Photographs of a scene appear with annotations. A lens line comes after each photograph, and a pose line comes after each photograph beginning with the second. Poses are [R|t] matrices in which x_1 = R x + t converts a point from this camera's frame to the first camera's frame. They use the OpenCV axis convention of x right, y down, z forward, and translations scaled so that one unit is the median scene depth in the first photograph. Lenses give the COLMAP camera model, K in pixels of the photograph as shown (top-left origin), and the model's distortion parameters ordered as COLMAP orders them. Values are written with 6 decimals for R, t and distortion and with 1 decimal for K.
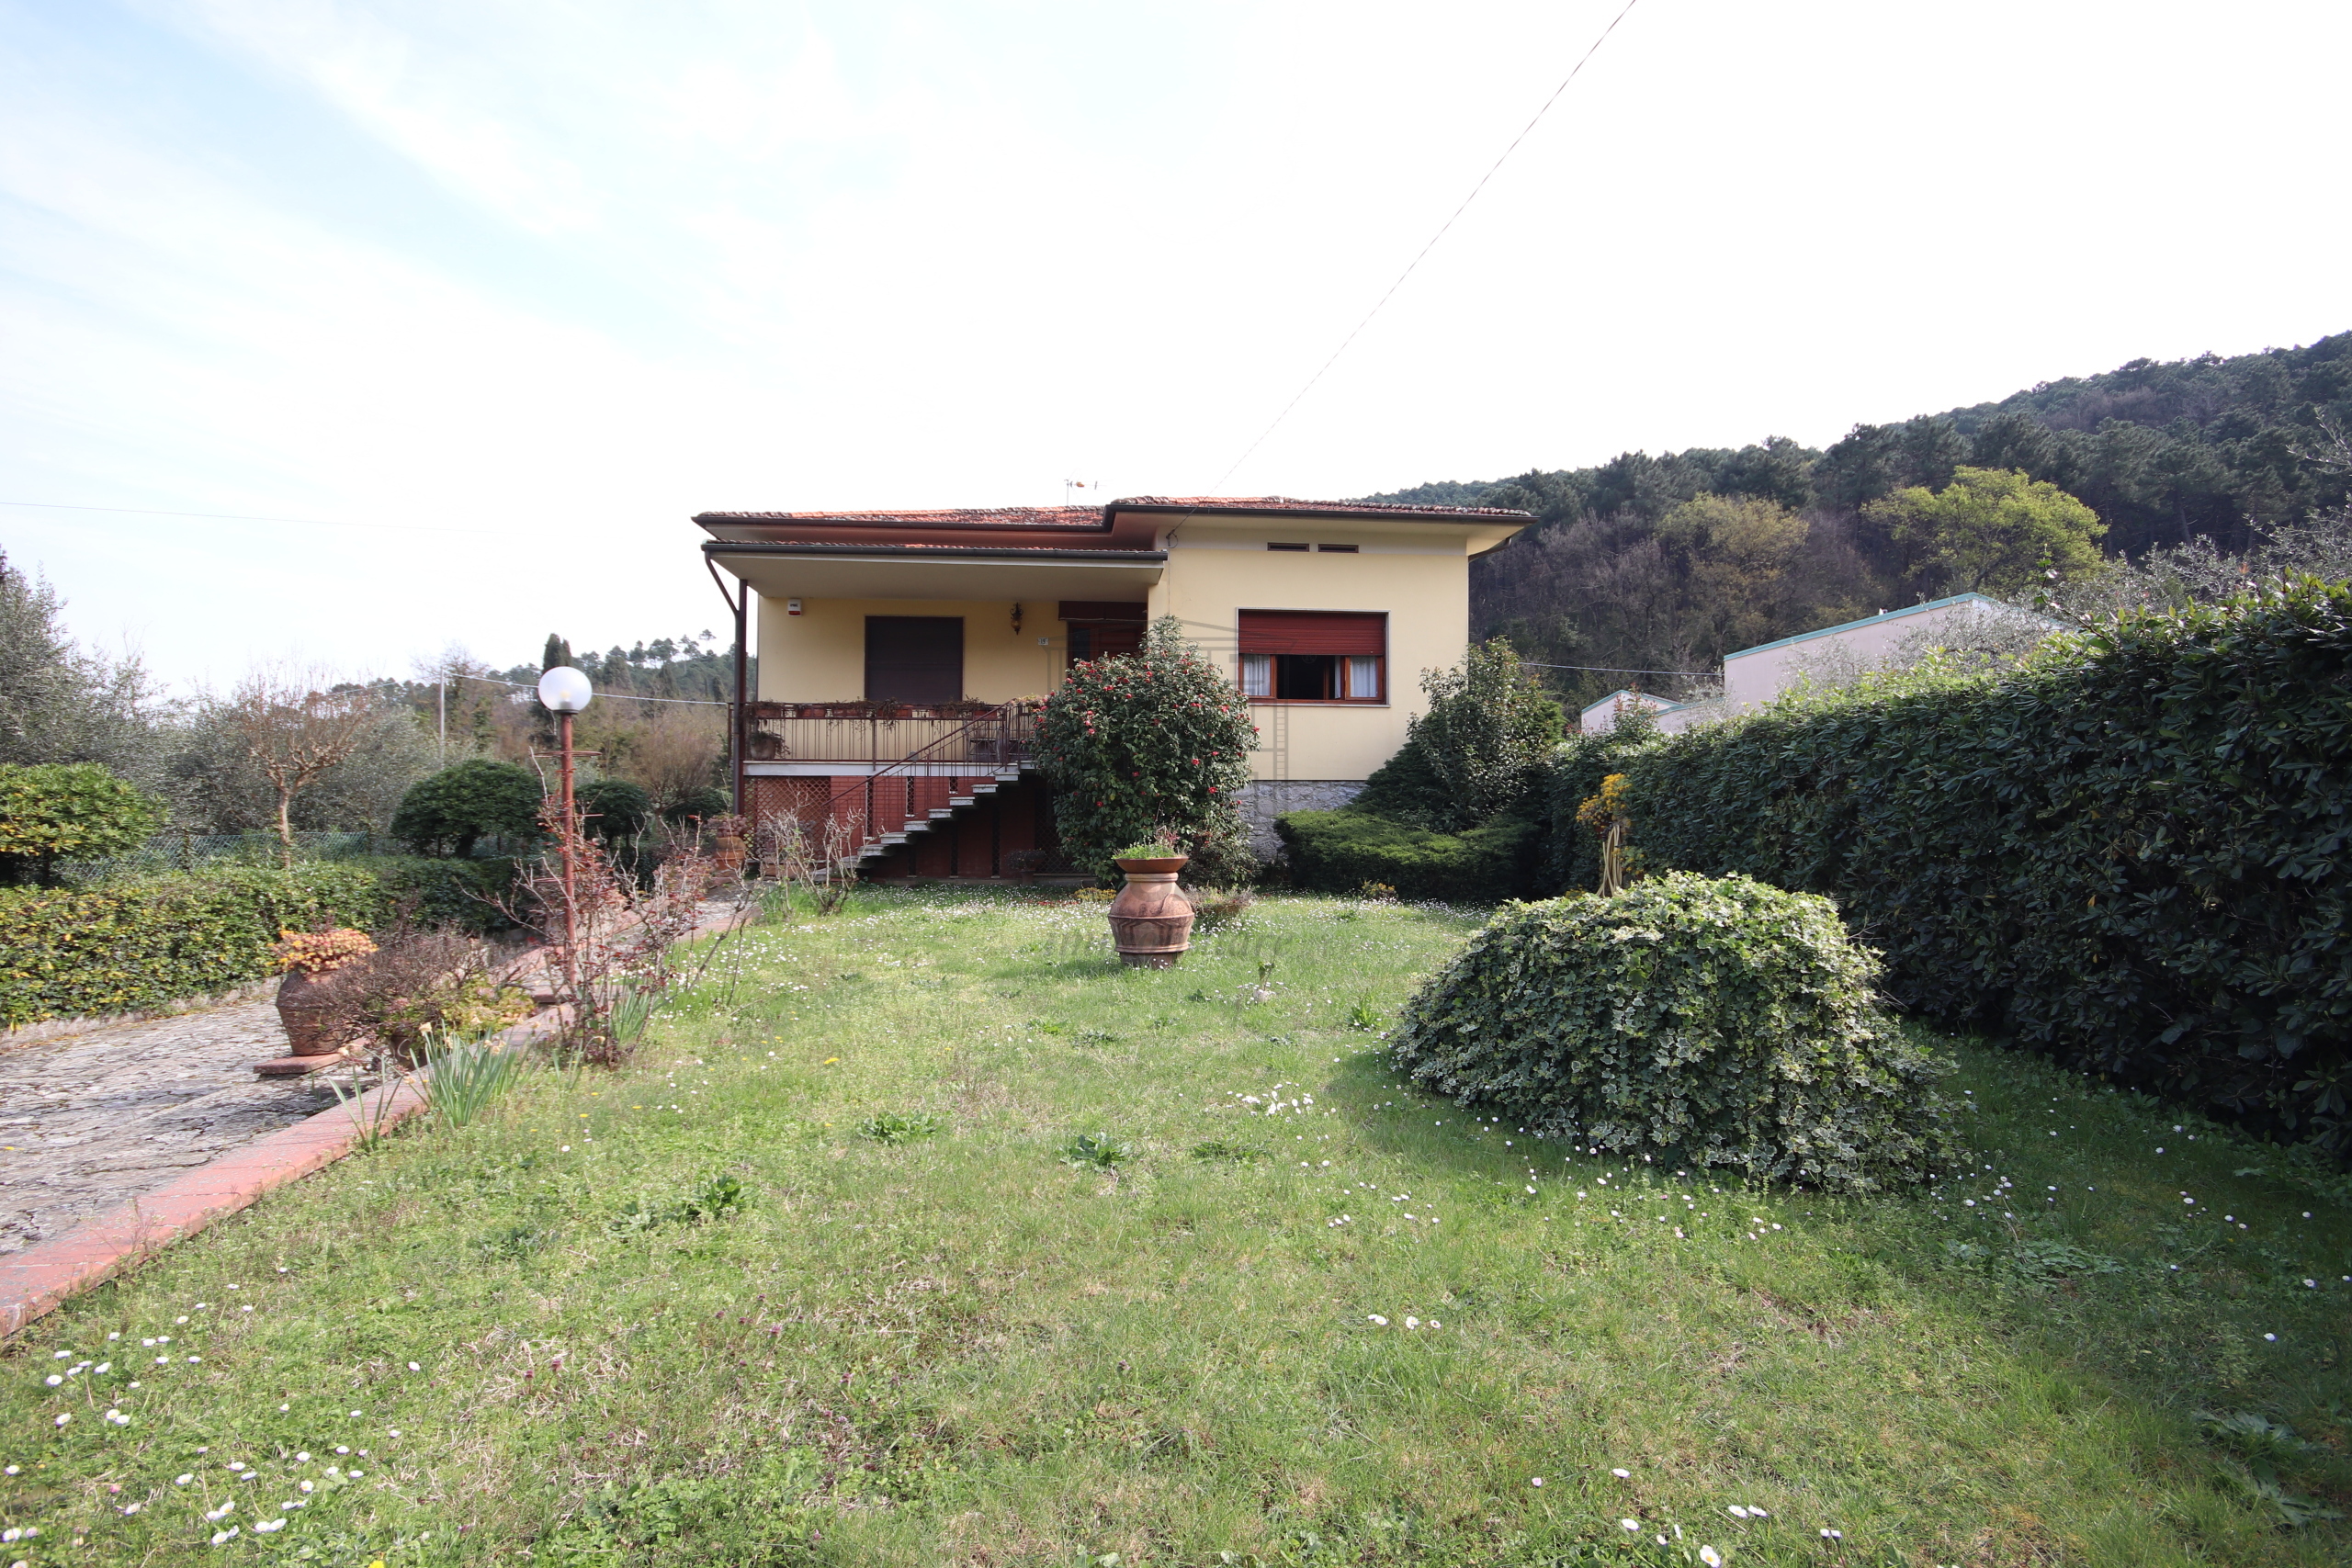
lens RADIAL K [[1069.2, 0, 1177.1], [0, 1069.2, 790.1], [0, 0, 1]] dist [0.000476, -0.002750]
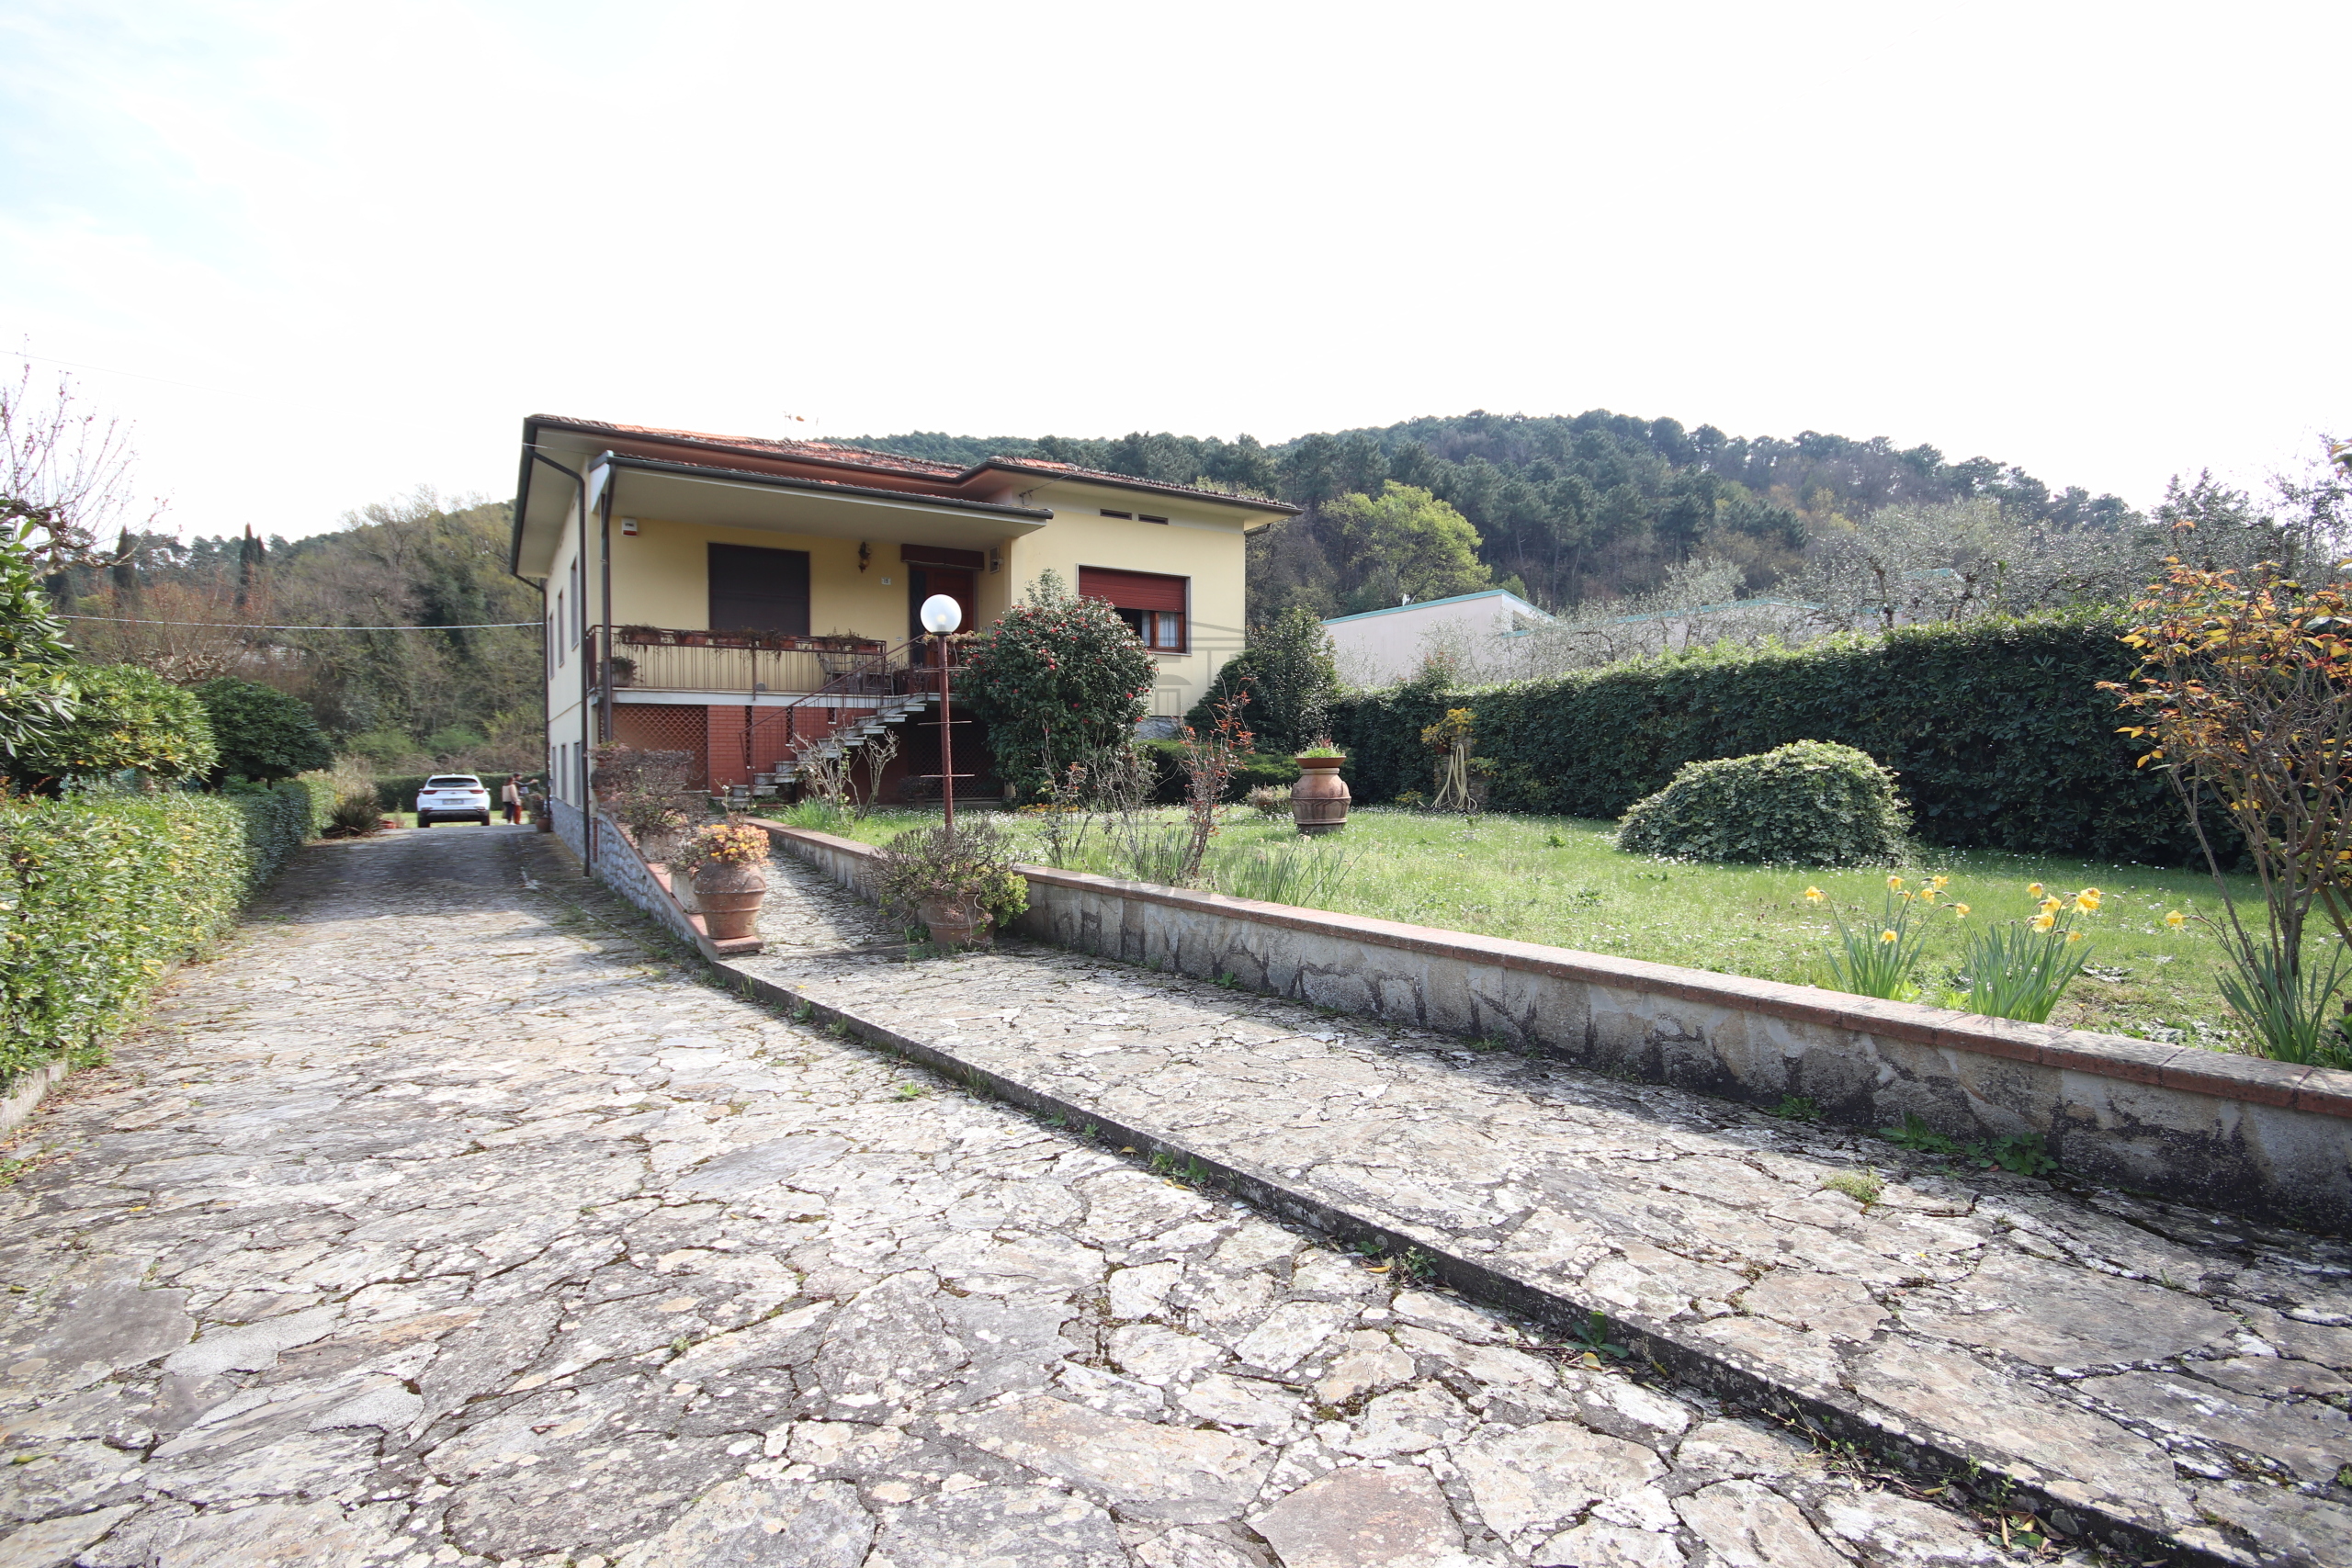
lens RADIAL K [[1069.2, 0, 1171.8], [0, 1069.2, 777.7], [0, 0, 1]] dist [0.000476, -0.002750]
pose [[0.891199, -0.014040, 0.453396, -0.341505], [-0.001367, 0.999433, 0.033637, 0.017520], [-0.453611, -0.030597, 0.890674, -0.064152]]
